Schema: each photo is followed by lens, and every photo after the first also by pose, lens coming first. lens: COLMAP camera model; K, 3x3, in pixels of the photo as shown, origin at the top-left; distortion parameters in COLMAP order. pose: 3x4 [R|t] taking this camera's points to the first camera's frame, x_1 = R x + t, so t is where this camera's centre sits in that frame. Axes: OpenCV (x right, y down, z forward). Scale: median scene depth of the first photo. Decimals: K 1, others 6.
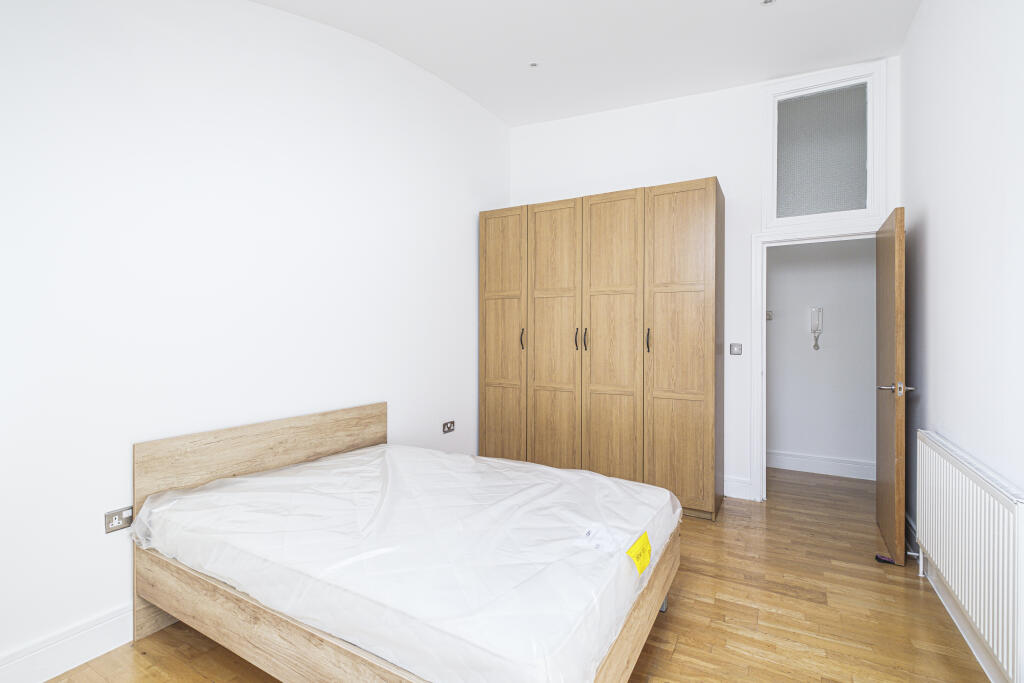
lens RADIAL K [[456.8, 0, 519.1], [0, 456.8, 336.8], [0, 0, 1]] dist [-0.001124, -0.000200]
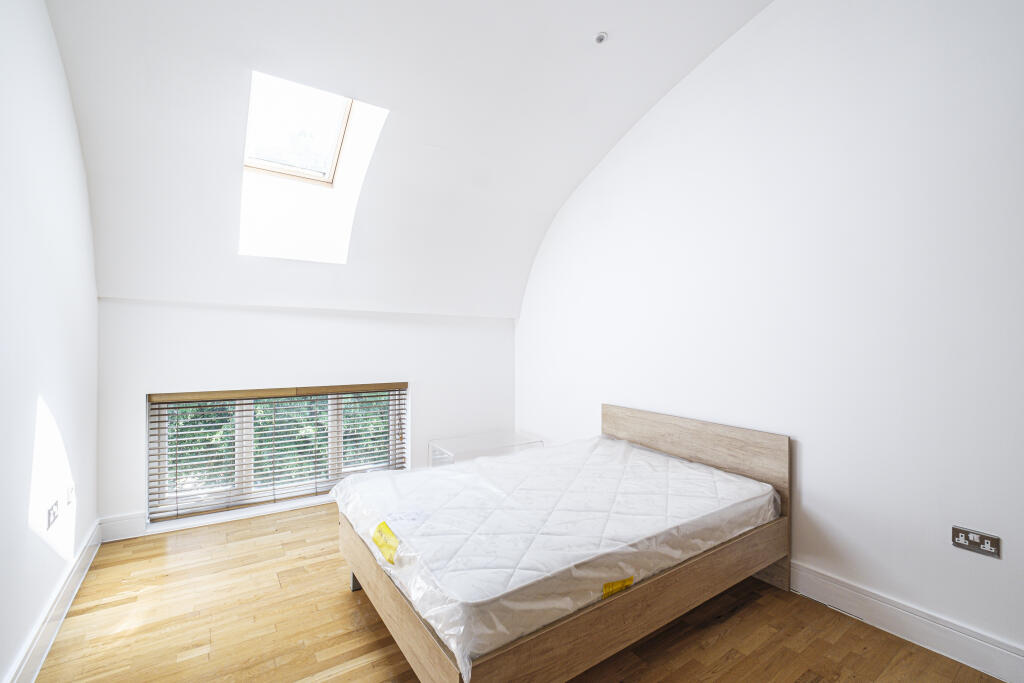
lens RADIAL K [[456.8, 0, 518.0], [0, 456.8, 339.9], [0, 0, 1]] dist [-0.001124, -0.000200]
pose [[-0.434651, 0.006046, -0.900579, 0.690111], [-0.007650, 0.999917, 0.010405, -0.026648], [0.900566, 0.011412, -0.434568, 1.074128]]
